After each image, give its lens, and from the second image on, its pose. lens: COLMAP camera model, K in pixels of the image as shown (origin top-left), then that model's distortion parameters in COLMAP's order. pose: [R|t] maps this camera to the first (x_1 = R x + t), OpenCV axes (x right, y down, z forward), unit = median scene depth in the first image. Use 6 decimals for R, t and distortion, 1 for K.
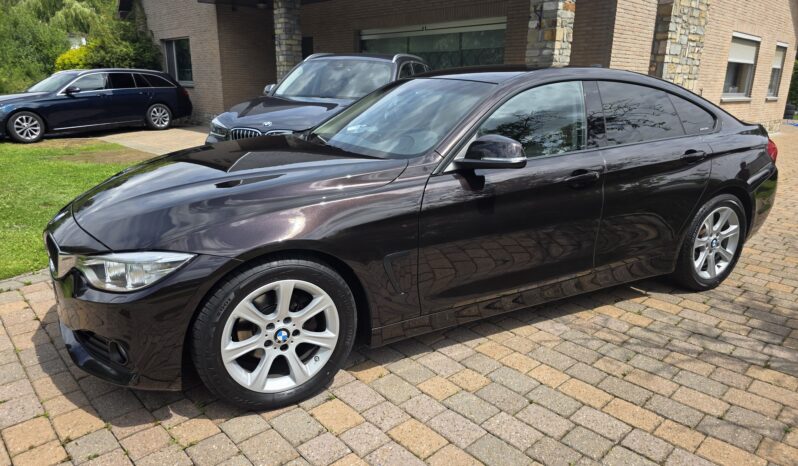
lens RADIAL K [[539.7, 0, 396.1], [0, 539.7, 233.0], [0, 0, 1]] dist [0.048073, -0.044830]
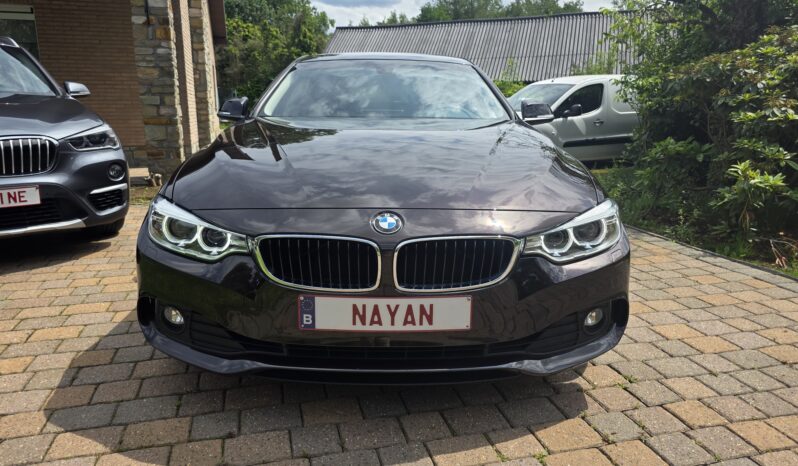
lens RADIAL K [[540.3, 0, 389.8], [0, 540.3, 229.8], [0, 0, 1]] dist [0.053595, -0.051809]
pose [[0.473729, -0.206069, 0.856222, -0.926741], [0.242335, 0.965208, 0.098220, -0.066979], [-0.846673, 0.160963, 0.507184, 0.520683]]
